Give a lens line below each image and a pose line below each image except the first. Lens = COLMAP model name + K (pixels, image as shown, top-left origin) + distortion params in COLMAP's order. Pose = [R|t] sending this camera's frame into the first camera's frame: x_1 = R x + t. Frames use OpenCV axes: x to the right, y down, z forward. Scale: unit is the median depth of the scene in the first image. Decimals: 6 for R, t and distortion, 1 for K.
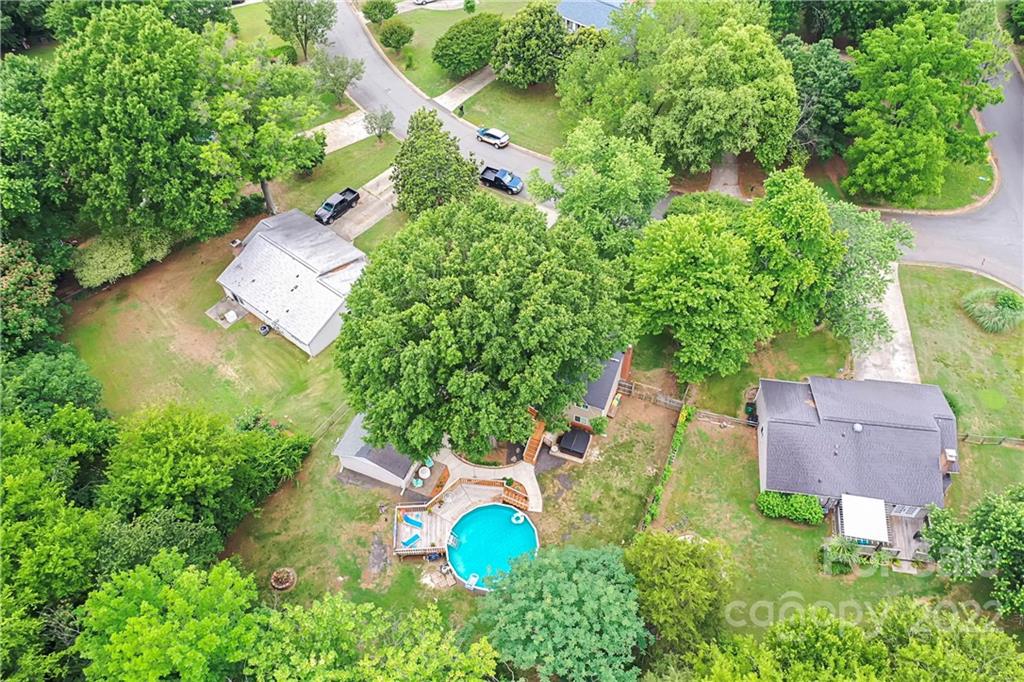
lens RADIAL K [[806.8, 0, 511.4], [0, 806.8, 342.5], [0, 0, 1]] dist [0.001136, -0.010923]
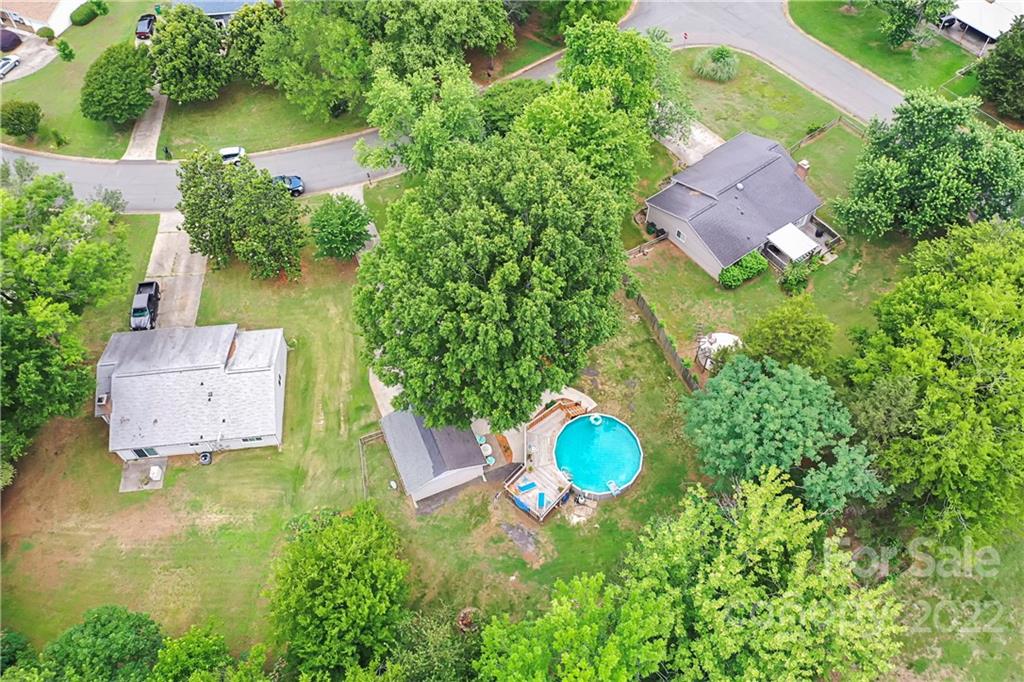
lens RADIAL K [[806.8, 0, 510.7], [0, 806.8, 341.4], [0, 0, 1]] dist [0.001136, -0.010923]
pose [[0.705930, -0.573421, 0.415753, -0.375953], [0.551844, 0.813248, 0.184651, -0.099389], [-0.443993, 0.099080, 0.890535, 0.089166]]
